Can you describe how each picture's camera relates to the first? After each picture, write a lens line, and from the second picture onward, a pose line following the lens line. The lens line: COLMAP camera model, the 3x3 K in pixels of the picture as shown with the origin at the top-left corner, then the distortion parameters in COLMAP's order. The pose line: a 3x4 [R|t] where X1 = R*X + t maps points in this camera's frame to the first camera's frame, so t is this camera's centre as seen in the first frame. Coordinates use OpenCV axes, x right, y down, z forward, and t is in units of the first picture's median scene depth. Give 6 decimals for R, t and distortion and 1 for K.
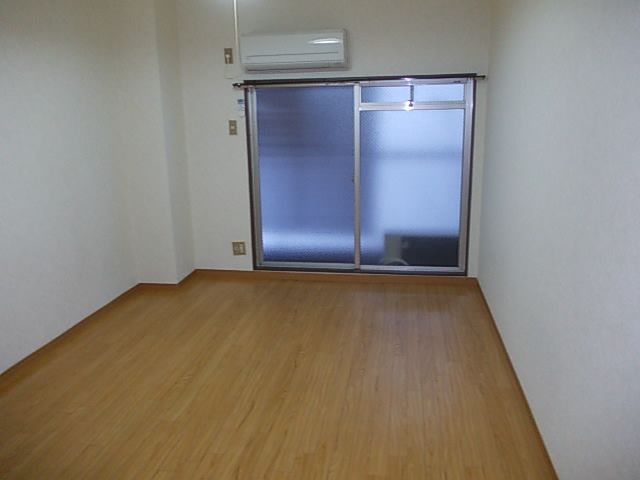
lens RADIAL K [[527.8, 0, 320.0], [0, 527.8, 240.0], [0, 0, 1]] dist [0.004763, 0.000767]
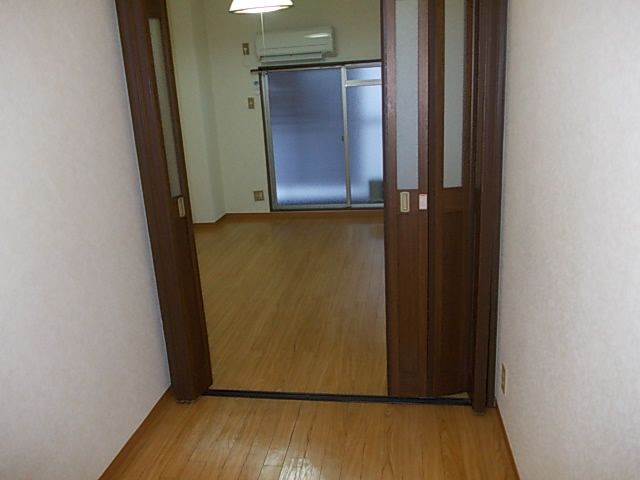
lens RADIAL K [[527.8, 0, 320.0], [0, 527.8, 240.0], [0, 0, 1]] dist [0.004763, 0.000767]
pose [[0.999185, -0.039932, 0.005834, -0.013420], [0.039715, 0.998651, 0.033441, 0.092681], [-0.007162, -0.033182, 0.999424, -0.338592]]
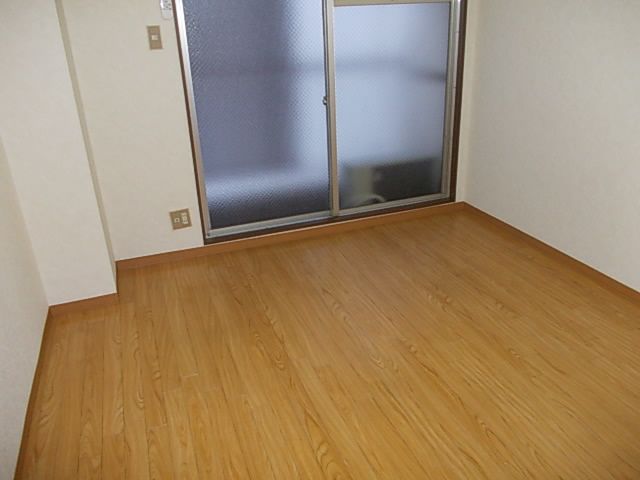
lens RADIAL K [[530.6, 0, 319.7], [0, 530.6, 227.7], [0, 0, 1]] dist [-0.001649, -0.000979]
pose [[0.867272, -0.199306, 0.456197, -0.329878], [0.136796, 0.976497, 0.166555, -0.066998], [-0.478670, -0.082043, 0.874153, 0.320828]]
